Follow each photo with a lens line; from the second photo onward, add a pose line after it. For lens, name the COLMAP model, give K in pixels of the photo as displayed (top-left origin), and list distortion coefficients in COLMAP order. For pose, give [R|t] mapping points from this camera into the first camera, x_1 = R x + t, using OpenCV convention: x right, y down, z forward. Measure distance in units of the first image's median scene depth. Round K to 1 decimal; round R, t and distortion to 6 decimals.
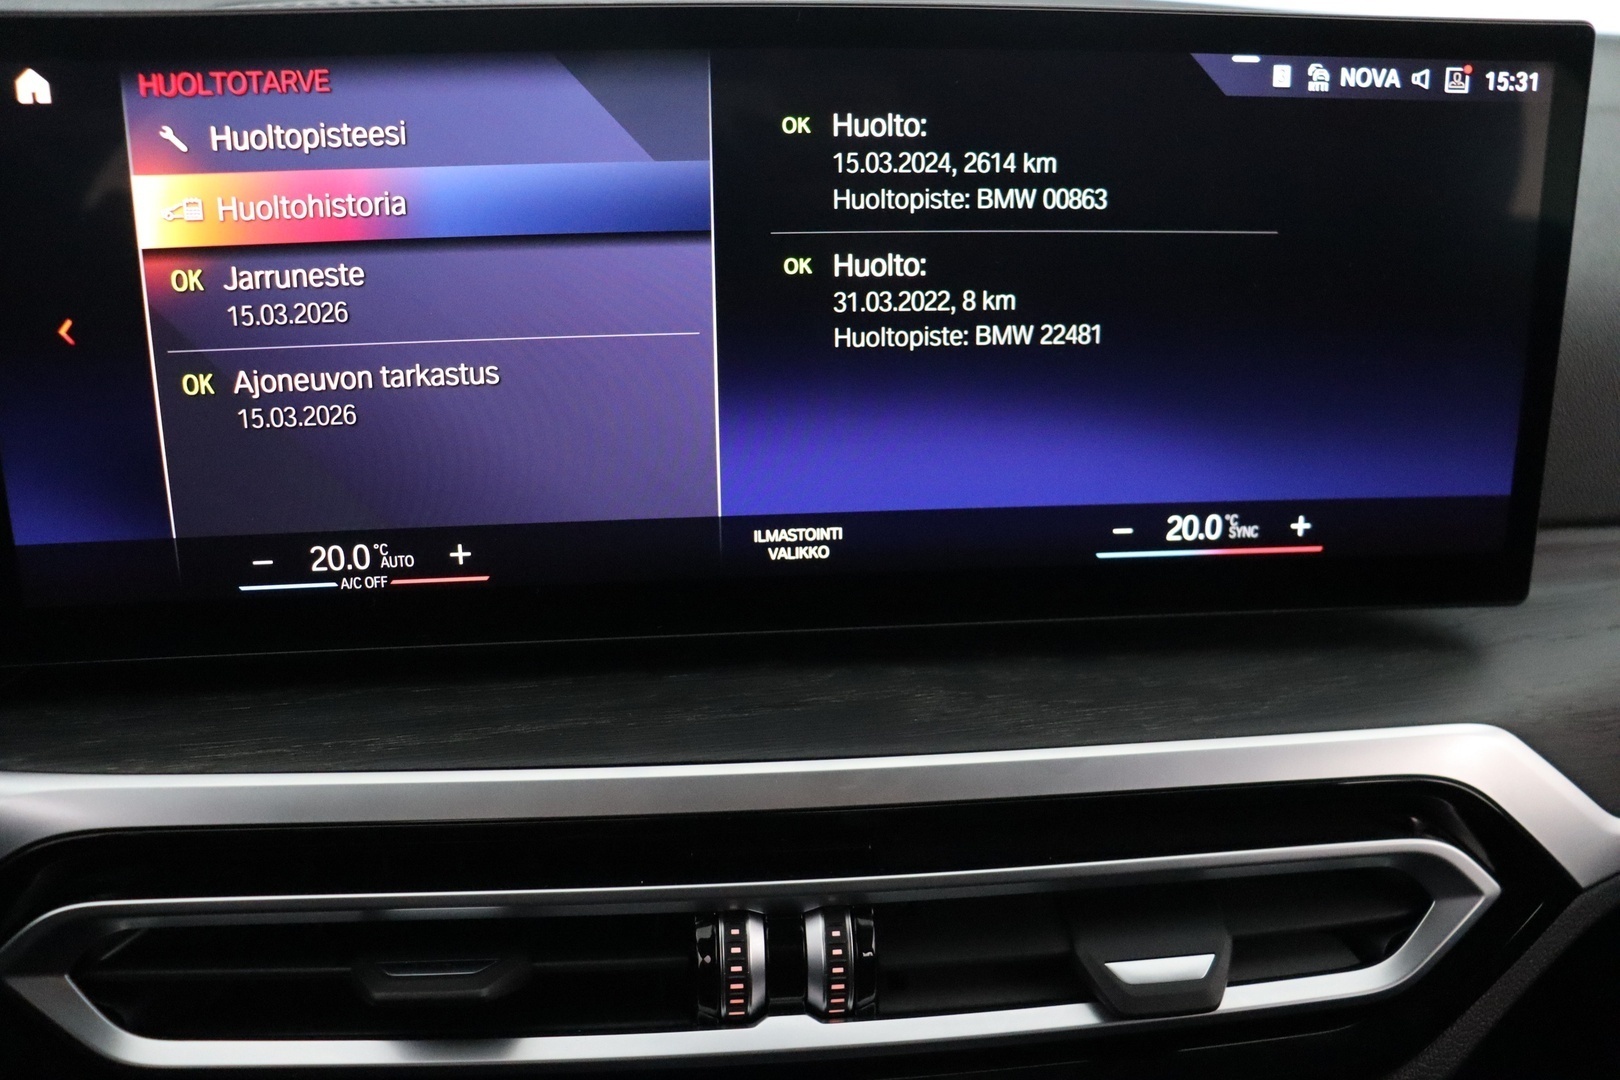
lens RADIAL K [[1301.2, 0, 803.4], [0, 1301.2, 502.3], [0, 0, 1]] dist [-0.182371, 0.120949]
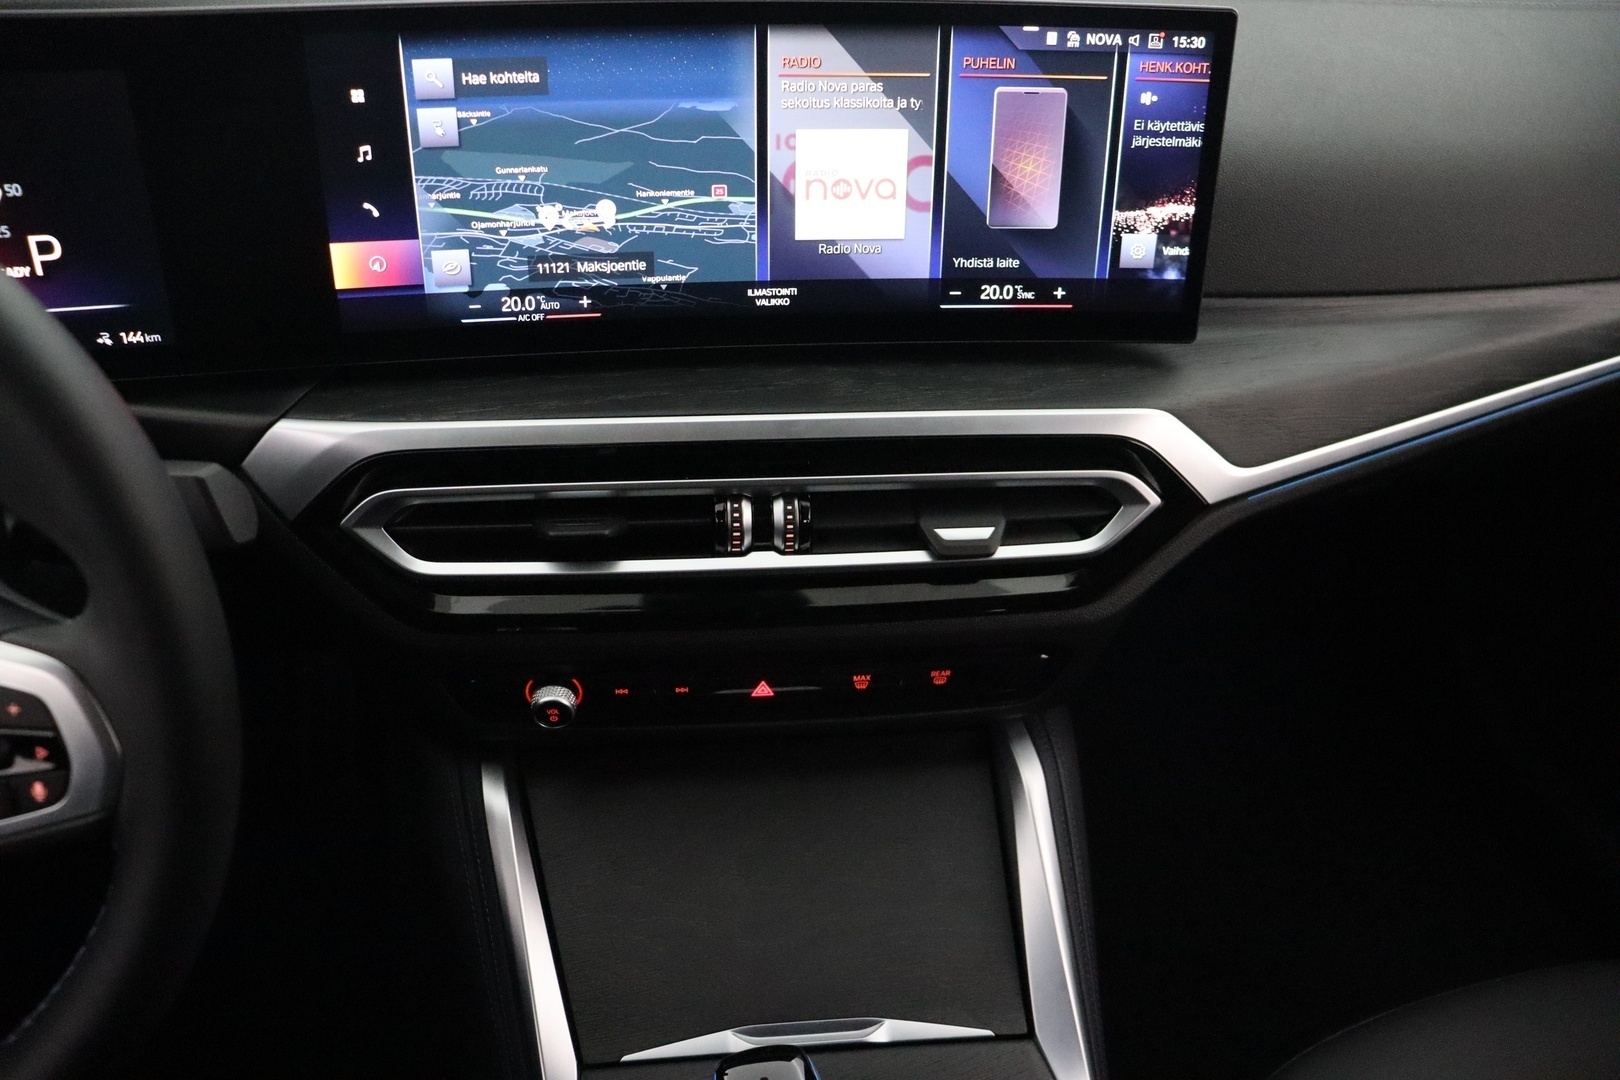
lens RADIAL K [[1290.1, 0, 810.0], [0, 1290.1, 540.0], [0, 0, 1]] dist [-0.169905, 0.133034]
pose [[0.999683, 0.013111, 0.021507, 0.015048], [-0.018005, 0.969065, 0.246147, -0.082284], [-0.017614, -0.246457, 0.968994, -0.828366]]
